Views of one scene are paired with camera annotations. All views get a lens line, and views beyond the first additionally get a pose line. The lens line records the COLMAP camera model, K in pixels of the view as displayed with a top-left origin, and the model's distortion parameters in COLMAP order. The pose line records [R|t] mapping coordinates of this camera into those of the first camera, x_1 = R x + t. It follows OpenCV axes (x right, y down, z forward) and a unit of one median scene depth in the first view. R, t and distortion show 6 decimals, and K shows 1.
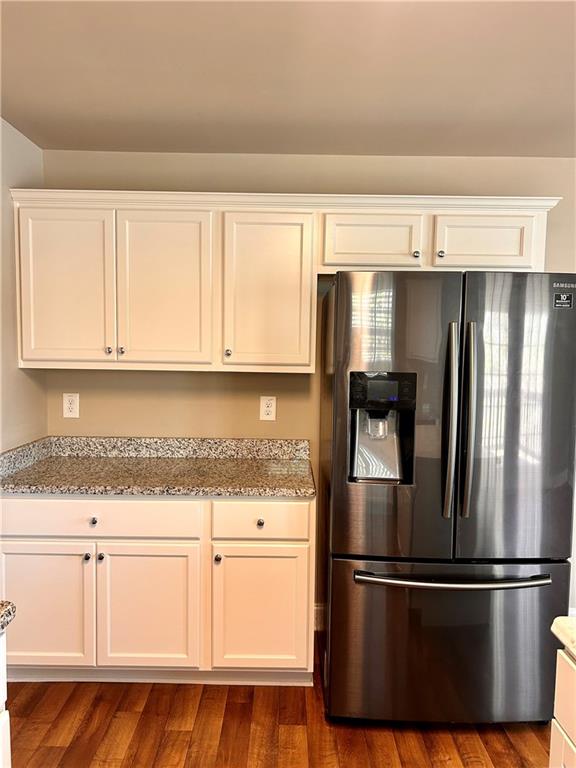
lens RADIAL K [[580.3, 0, 285.5], [0, 580.3, 388.2], [0, 0, 1]] dist [0.060473, -0.068842]
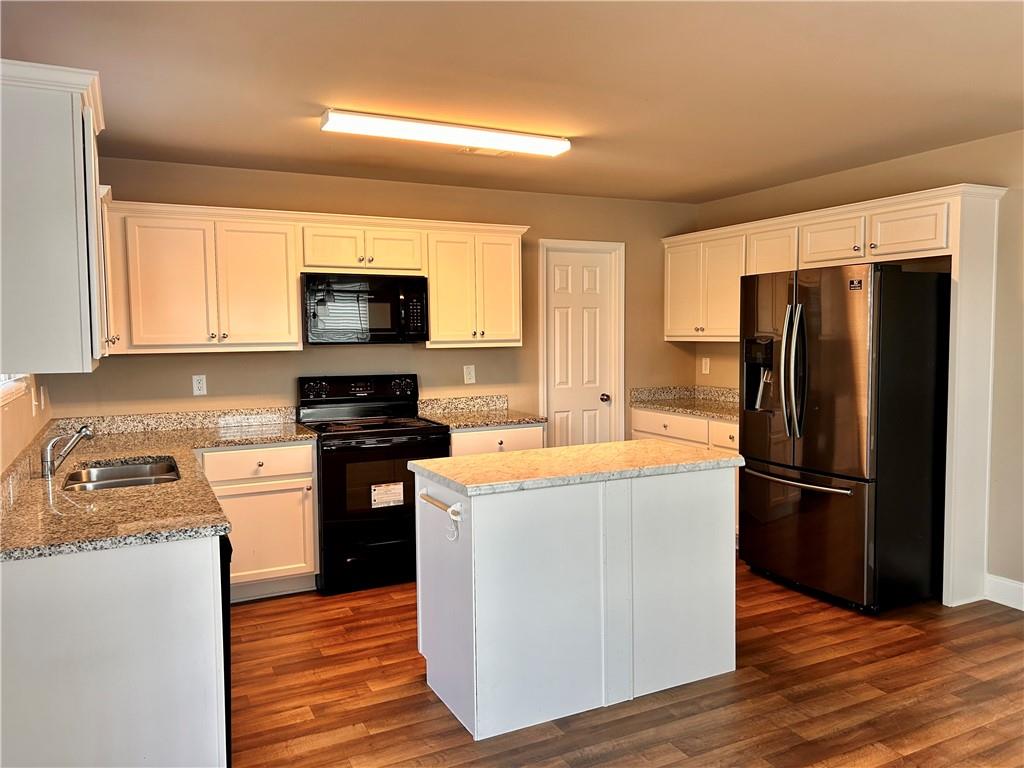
lens RADIAL K [[773.7, 0, 511.3], [0, 773.7, 382.3], [0, 0, 1]] dist [0.060473, -0.068842]
pose [[0.462249, 0.059773, -0.884733, 1.583673], [-0.051597, 0.997848, 0.040457, 0.022452], [0.885248, 0.026948, 0.464338, -0.533926]]
